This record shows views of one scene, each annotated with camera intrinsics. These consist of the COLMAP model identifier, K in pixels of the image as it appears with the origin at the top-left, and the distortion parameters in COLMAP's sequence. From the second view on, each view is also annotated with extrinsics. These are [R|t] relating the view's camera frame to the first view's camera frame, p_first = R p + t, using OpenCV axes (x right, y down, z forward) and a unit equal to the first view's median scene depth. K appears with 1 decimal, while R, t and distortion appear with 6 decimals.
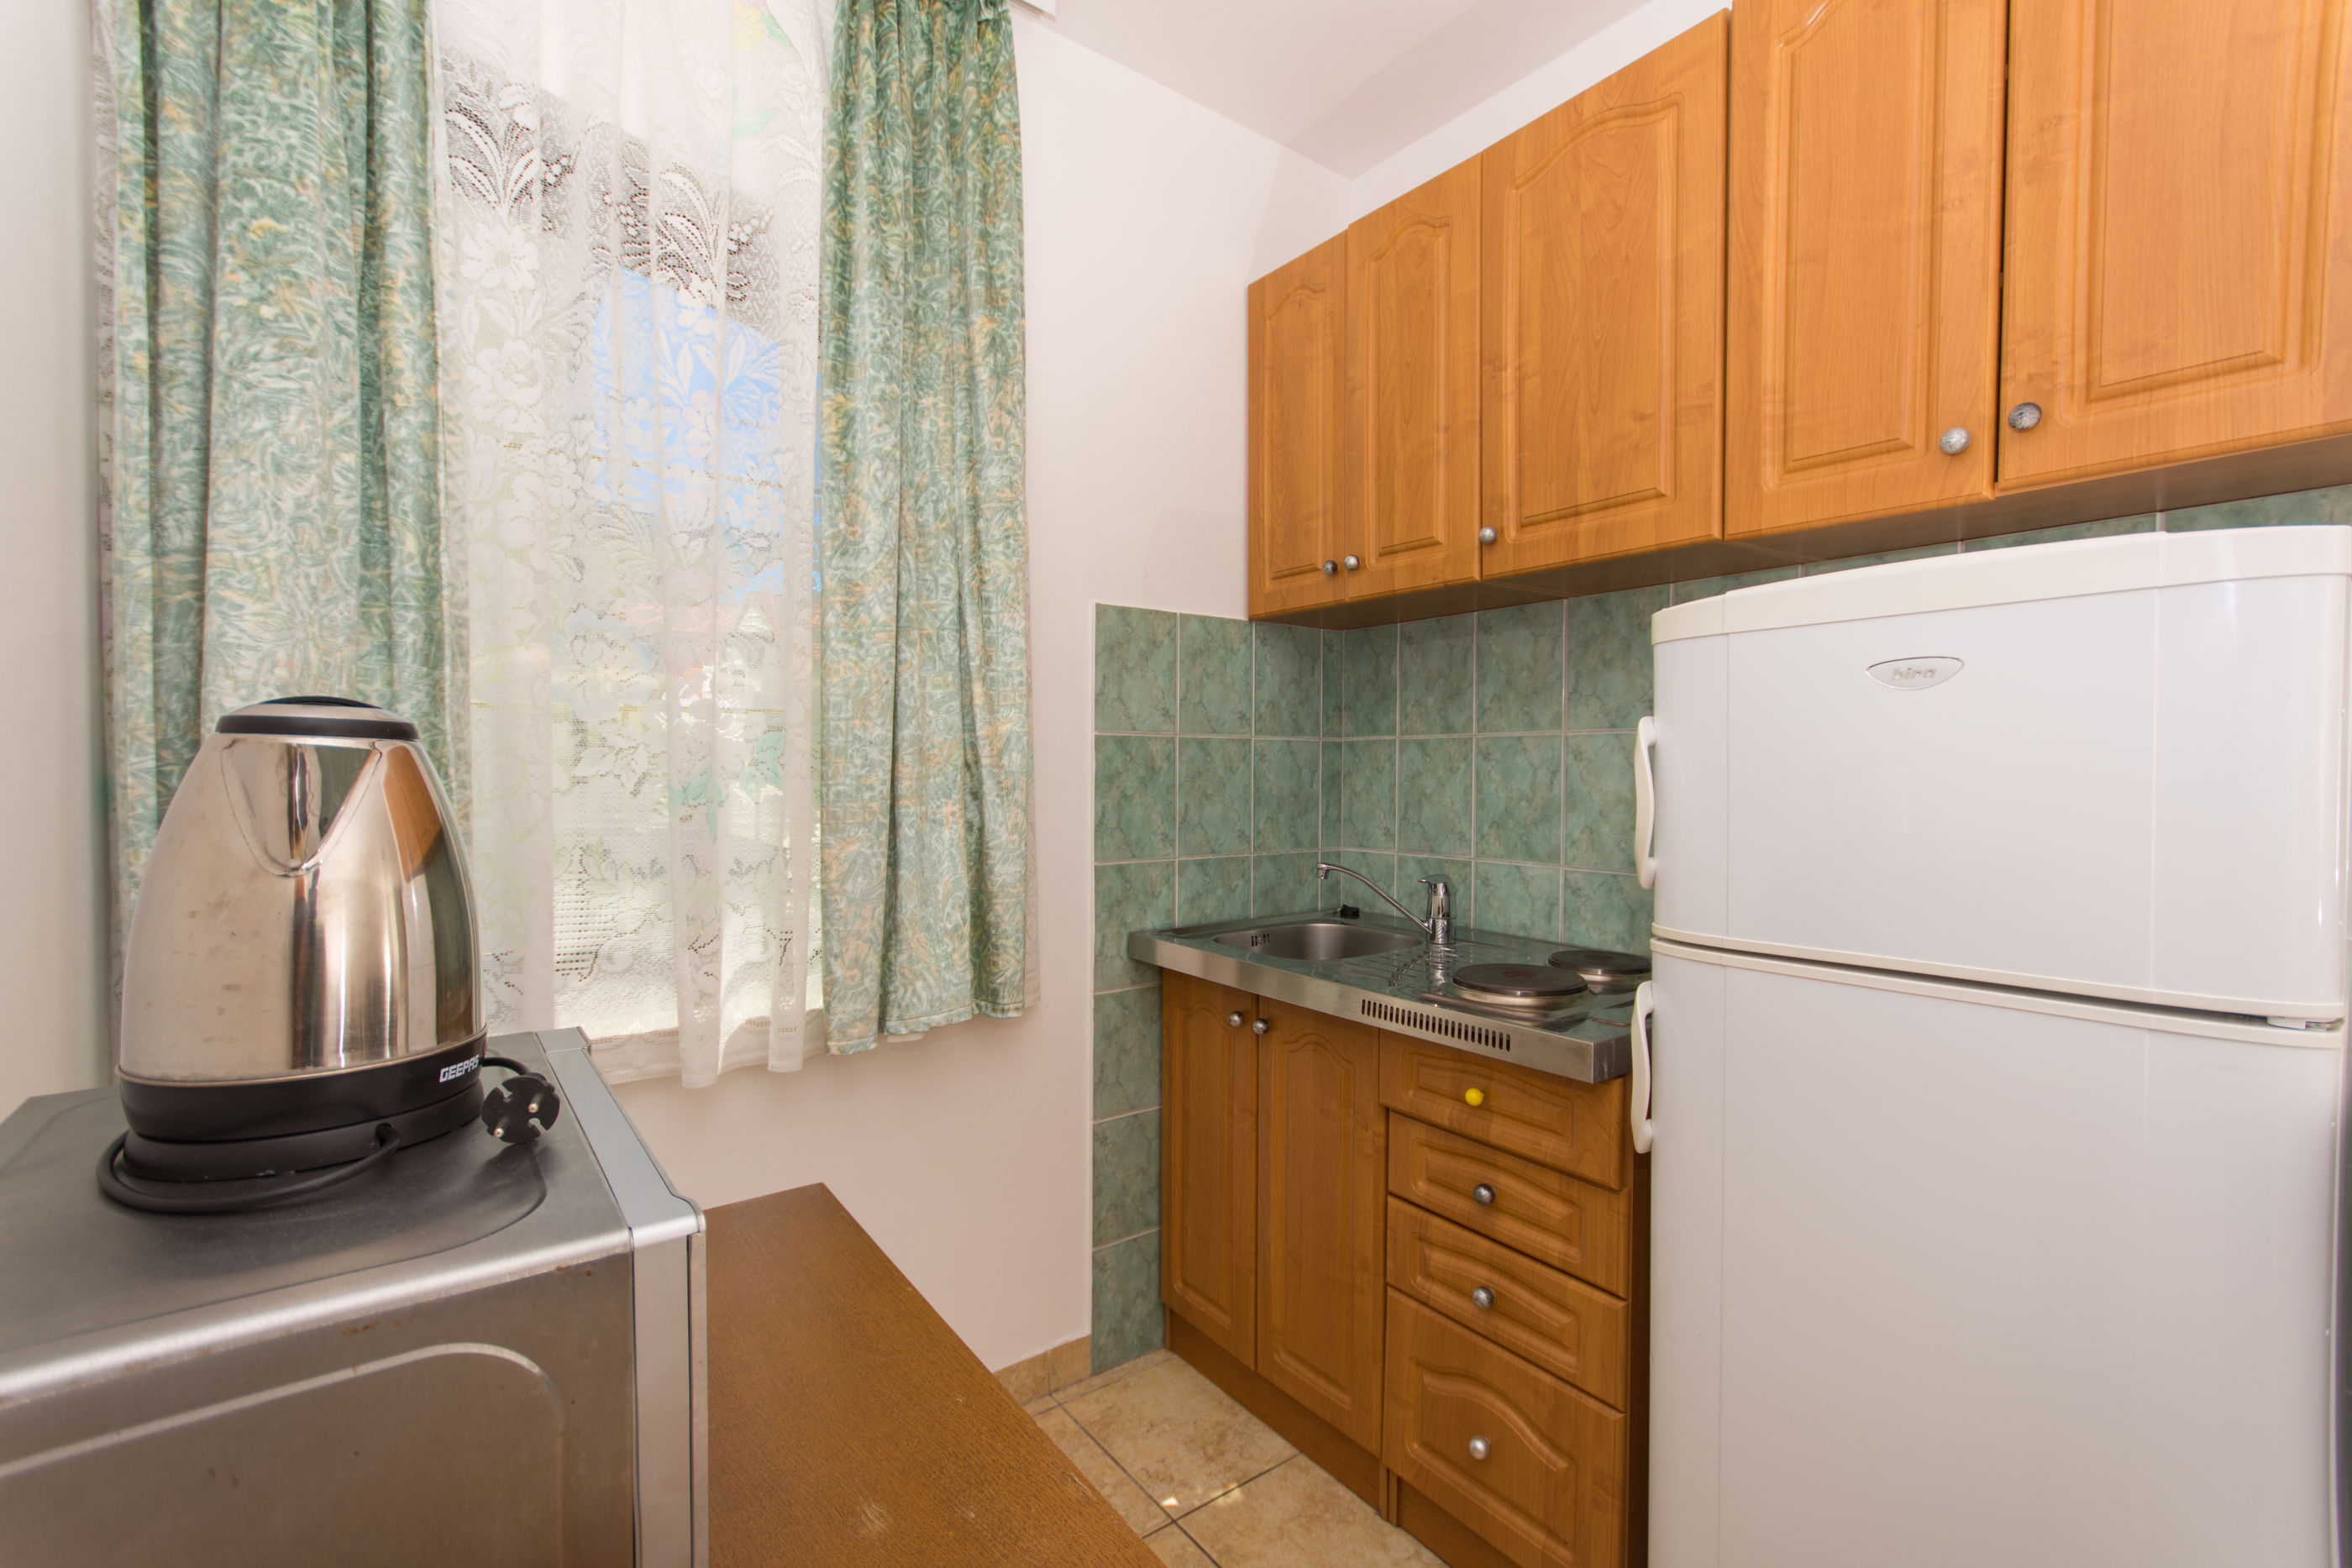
lens RADIAL K [[1029.2, 0, 1176.6], [0, 1029.2, 793.3], [0, 0, 1]] dist [-0.001299, 0.008877]
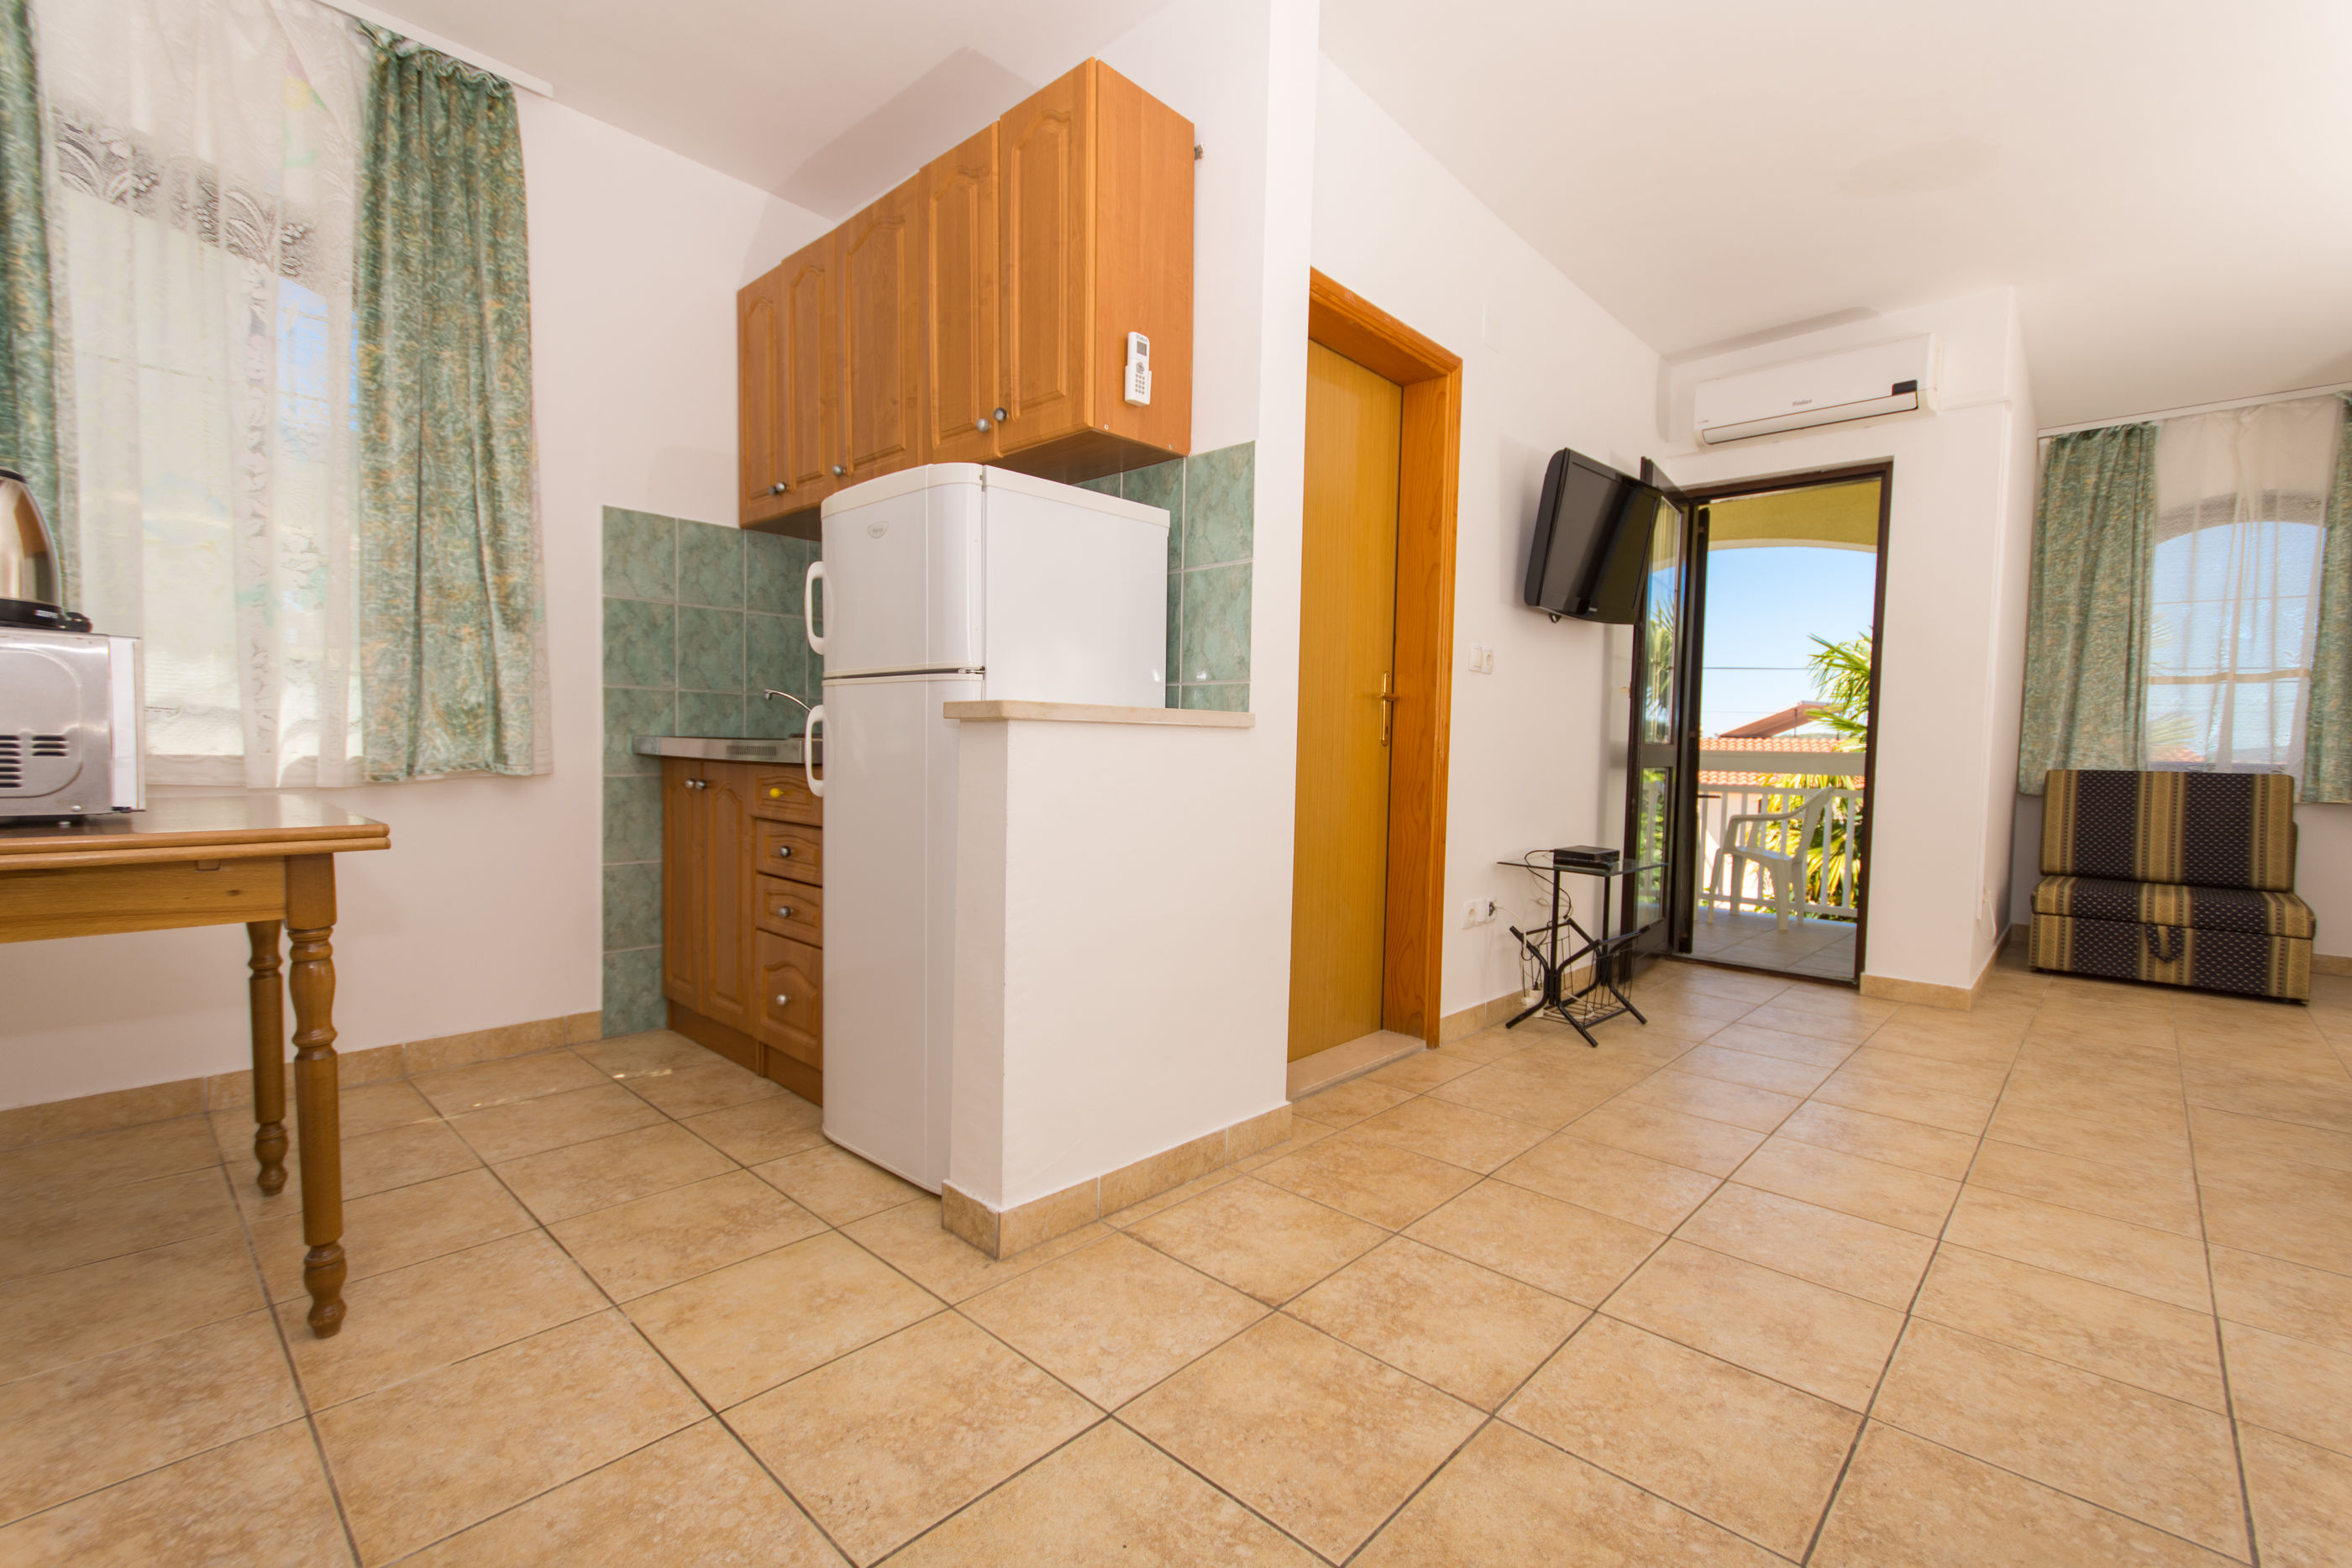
lens RADIAL K [[1024.7, 0, 1178.8], [0, 1024.7, 795.1], [0, 0, 1]] dist [0.012115, -0.004934]
pose [[0.983627, 0.009166, 0.179984, 0.523838], [-0.013138, 0.999695, 0.020890, 0.207299], [-0.179738, -0.022913, 0.983448, -0.657055]]
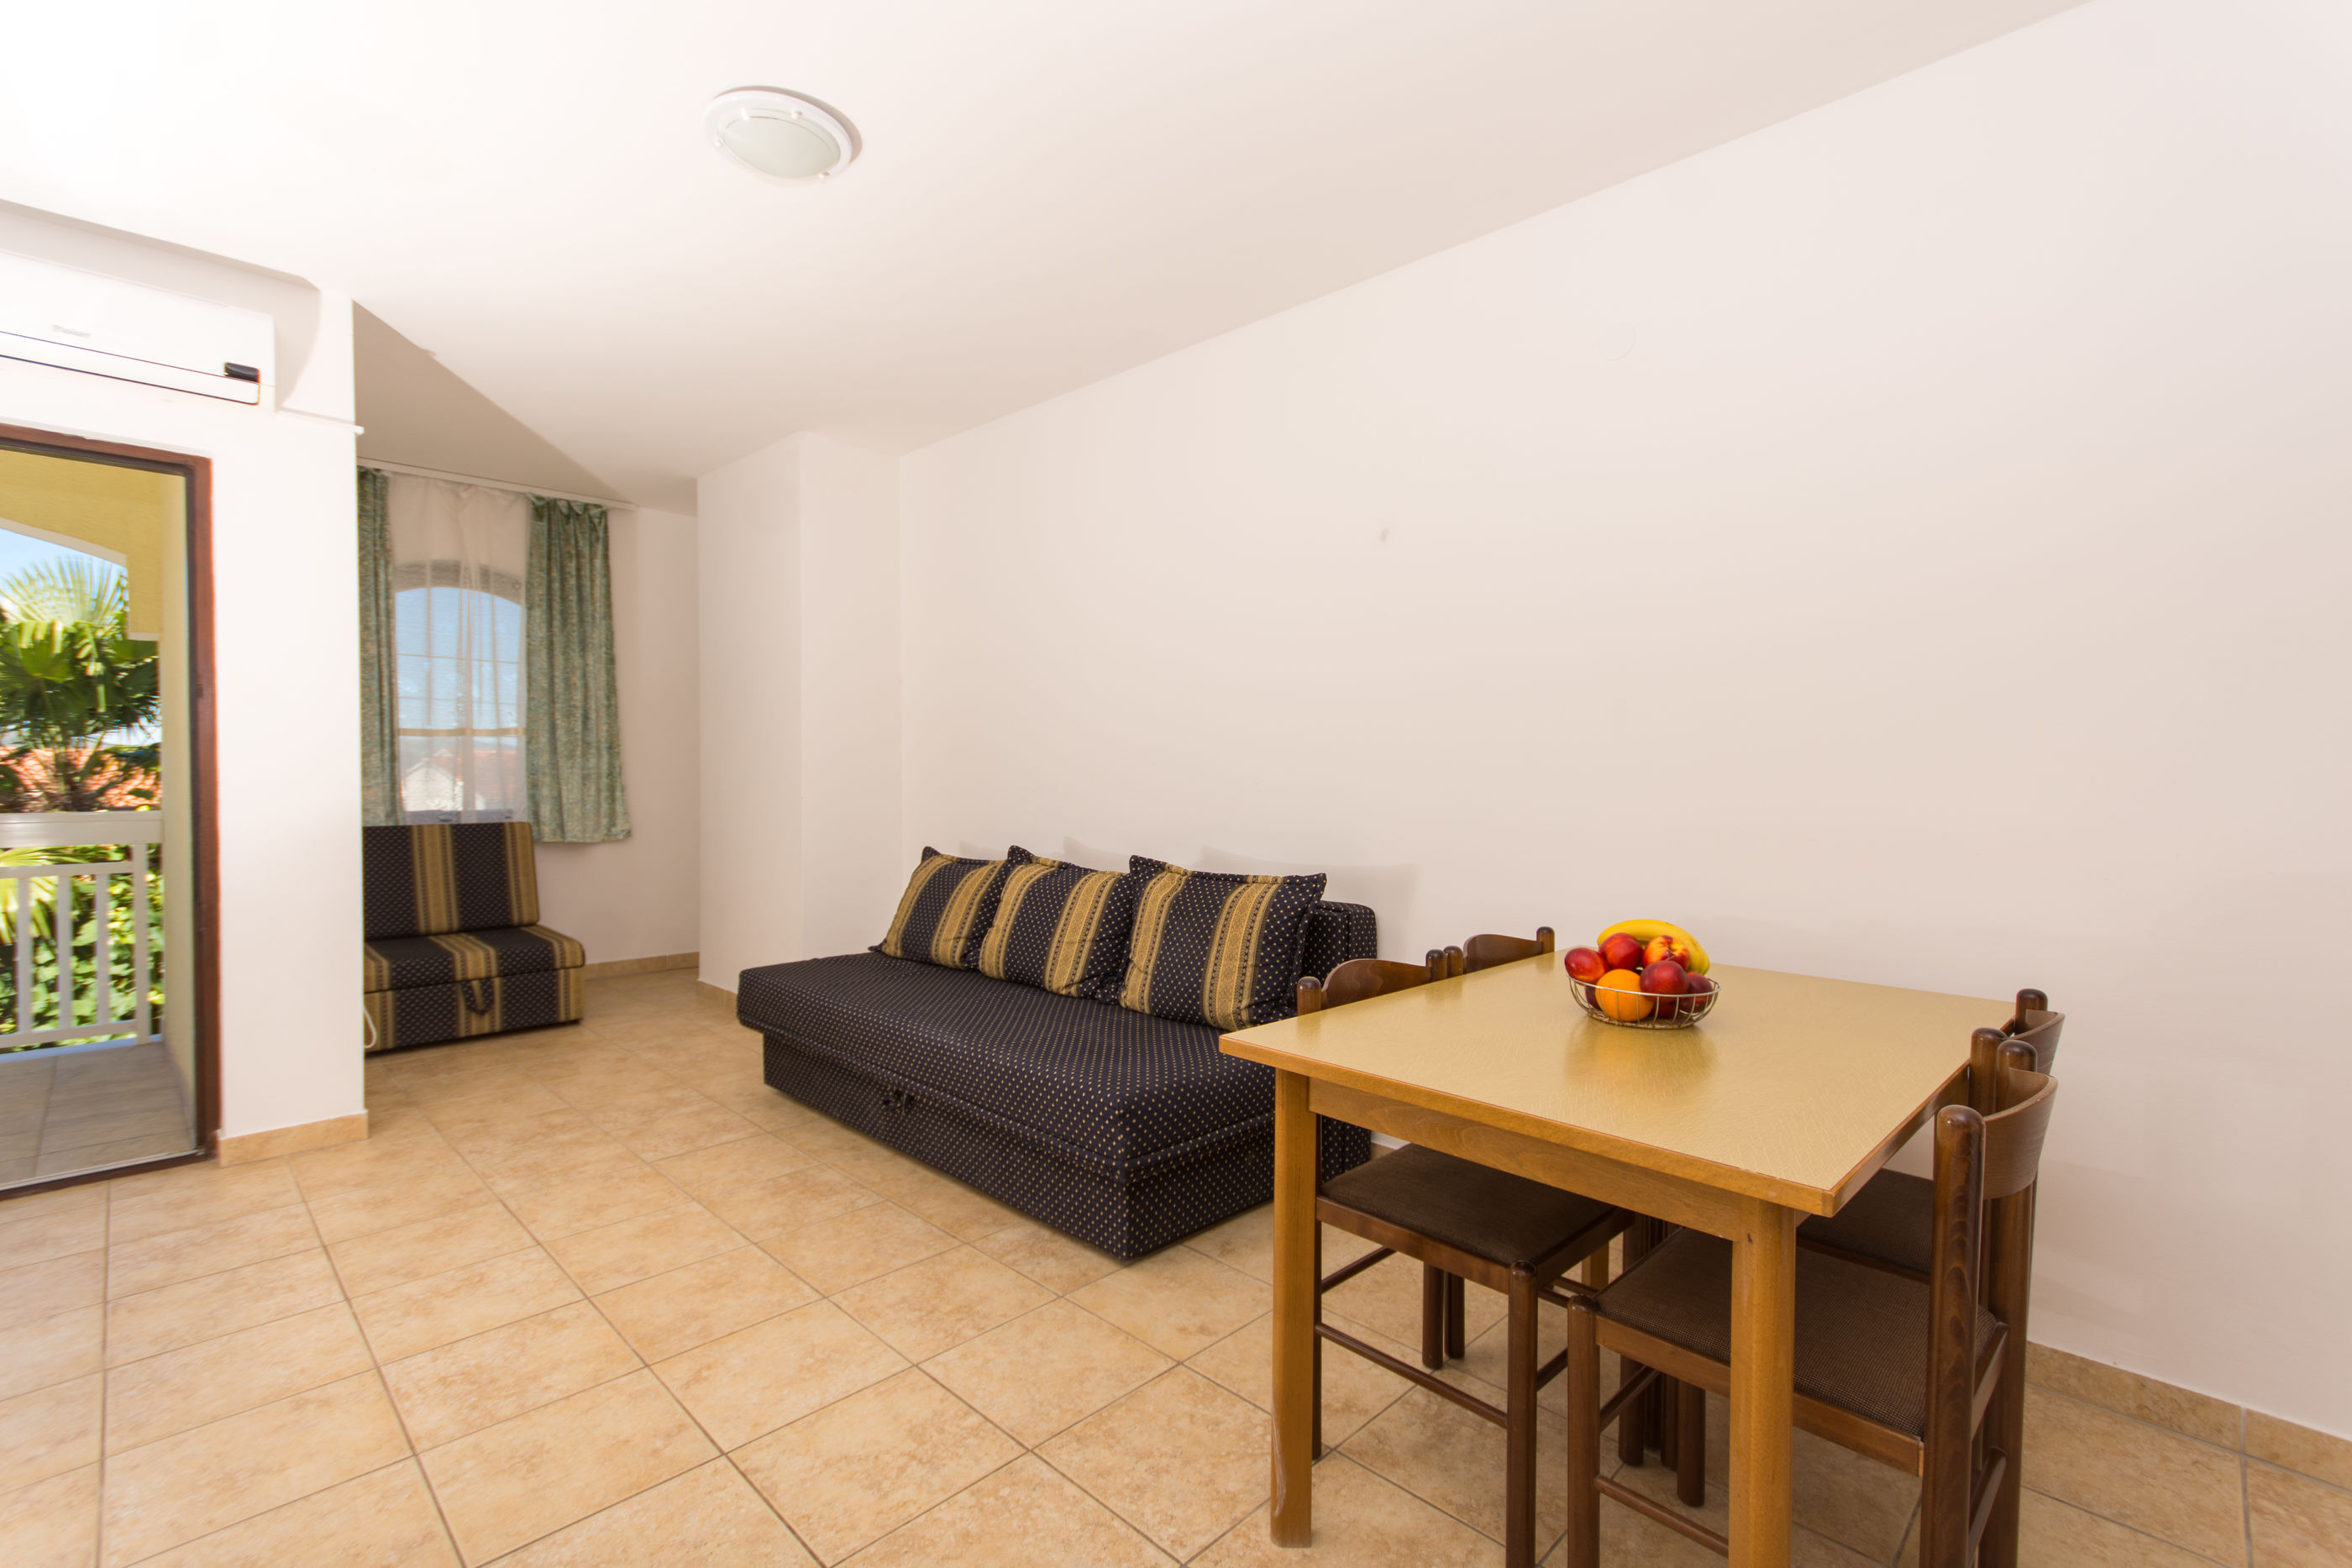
lens RADIAL K [[1043.9, 0, 1176.5], [0, 1043.9, 792.3], [0, 0, 1]] dist [0.009776, -0.000522]
pose [[-0.151301, -0.028893, 0.988065, 0.479814], [0.019331, 0.999295, 0.032182, 0.034609], [-0.988299, 0.023969, -0.150636, -0.025127]]
